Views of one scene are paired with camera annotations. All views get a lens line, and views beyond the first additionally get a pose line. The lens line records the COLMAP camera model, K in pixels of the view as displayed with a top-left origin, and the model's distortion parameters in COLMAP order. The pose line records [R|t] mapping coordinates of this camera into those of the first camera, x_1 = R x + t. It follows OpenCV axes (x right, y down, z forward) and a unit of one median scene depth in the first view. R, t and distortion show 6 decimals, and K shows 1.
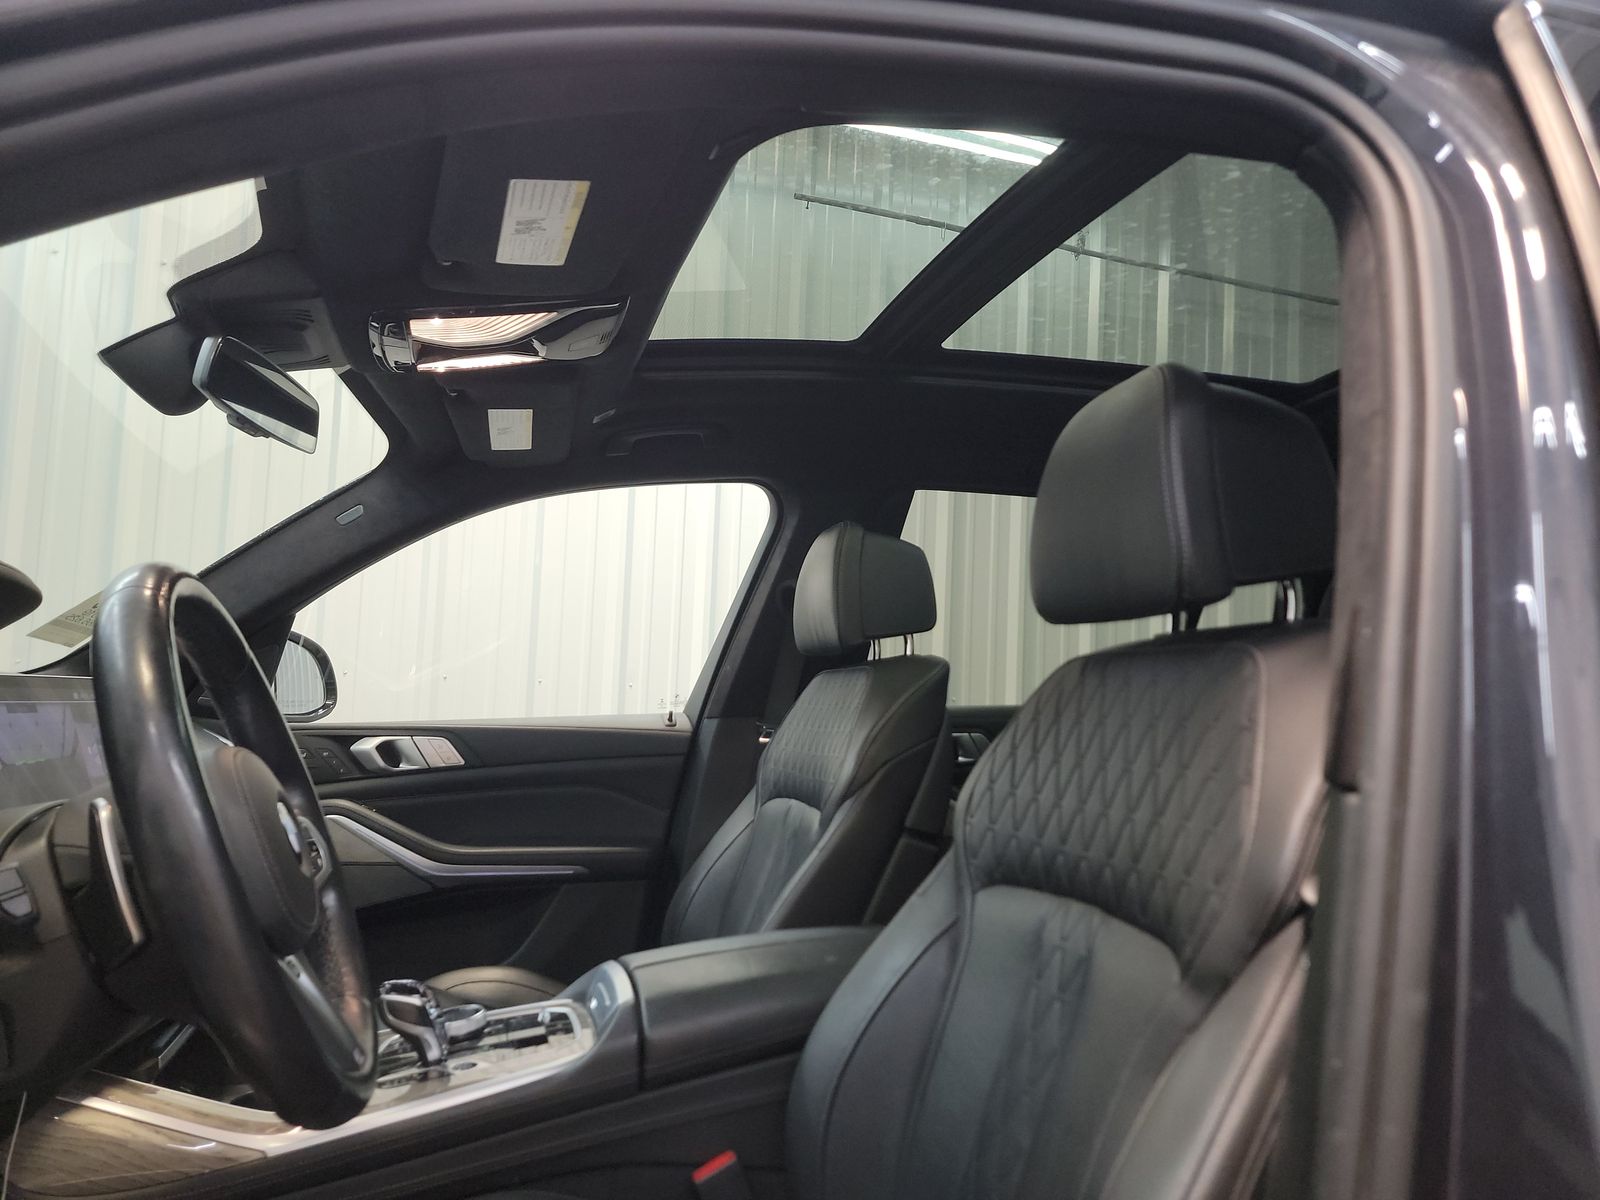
lens RADIAL K [[1120.5, 0, 815.0], [0, 1120.5, 618.7], [0, 0, 1]] dist [0.054982, -0.033426]
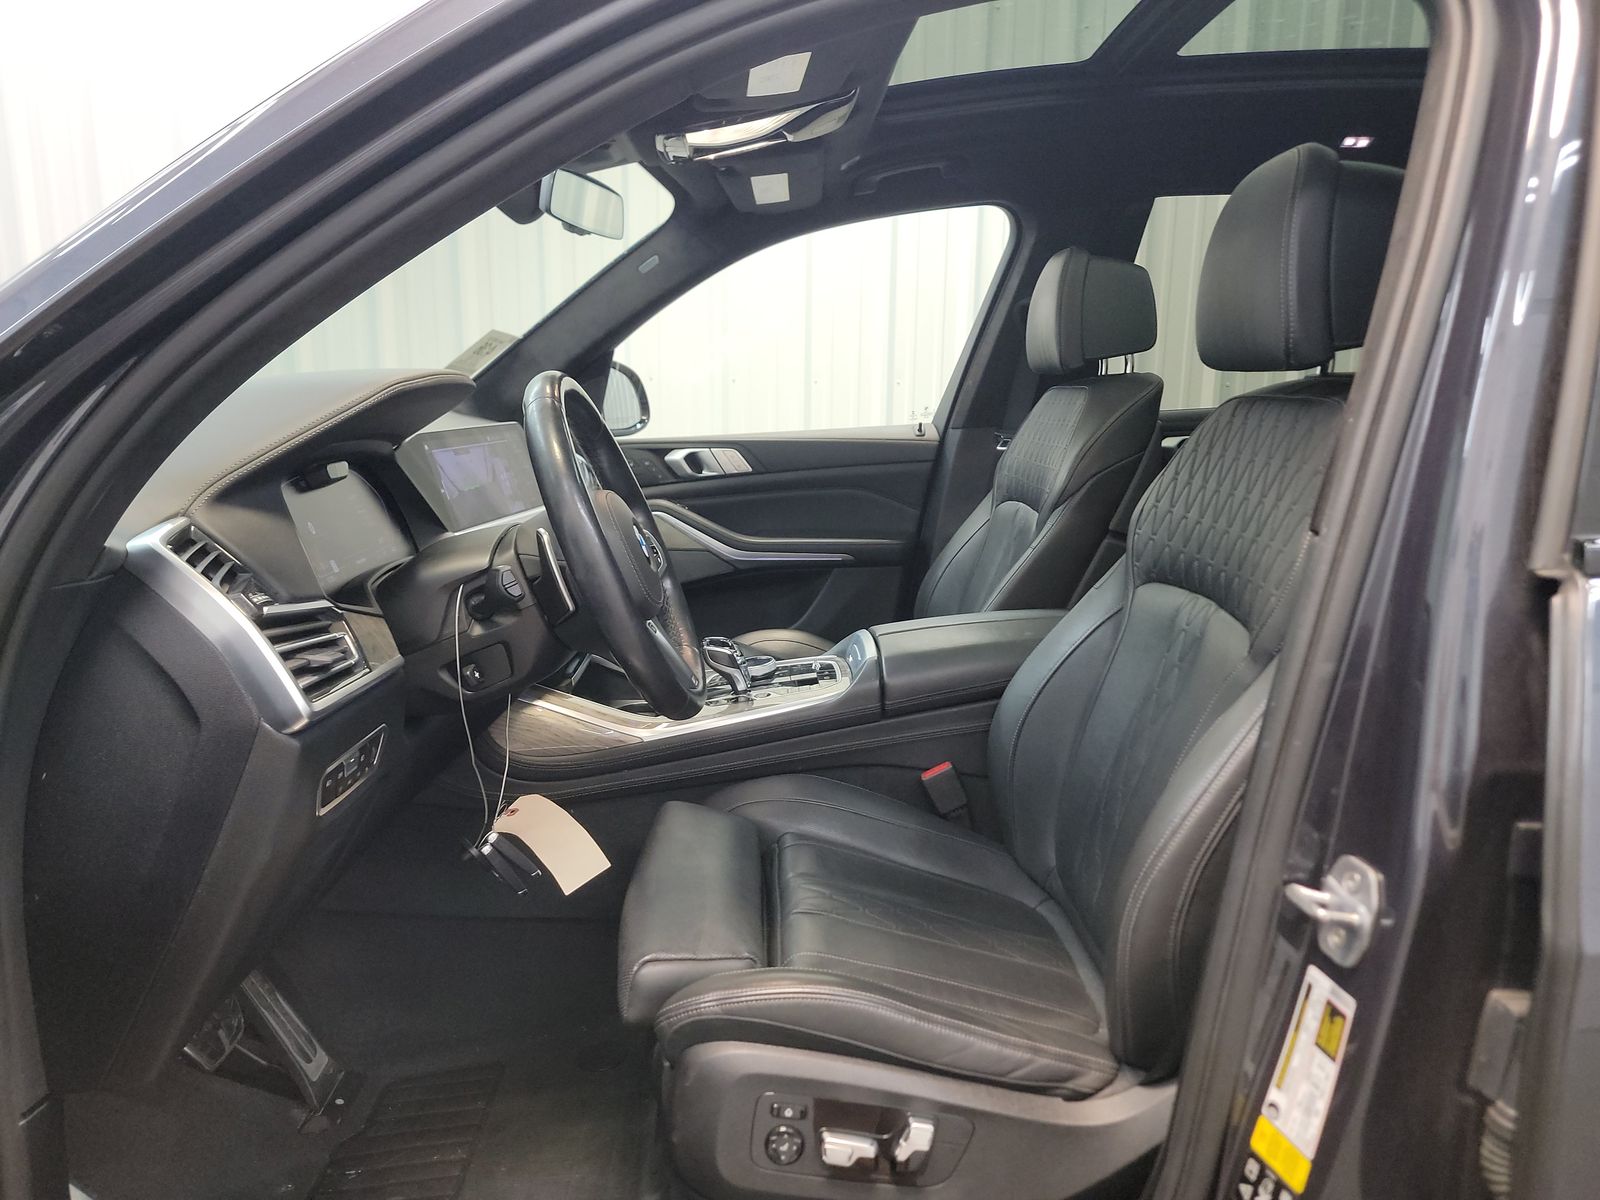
lens RADIAL K [[1120.5, 0, 798.2], [0, 1120.5, 625.7], [0, 0, 1]] dist [0.054982, -0.033426]
pose [[0.965120, 0.028497, -0.260251, 0.083348], [0.047664, 0.958320, 0.281693, -0.072012], [0.257431, -0.284272, 0.923536, -0.224932]]
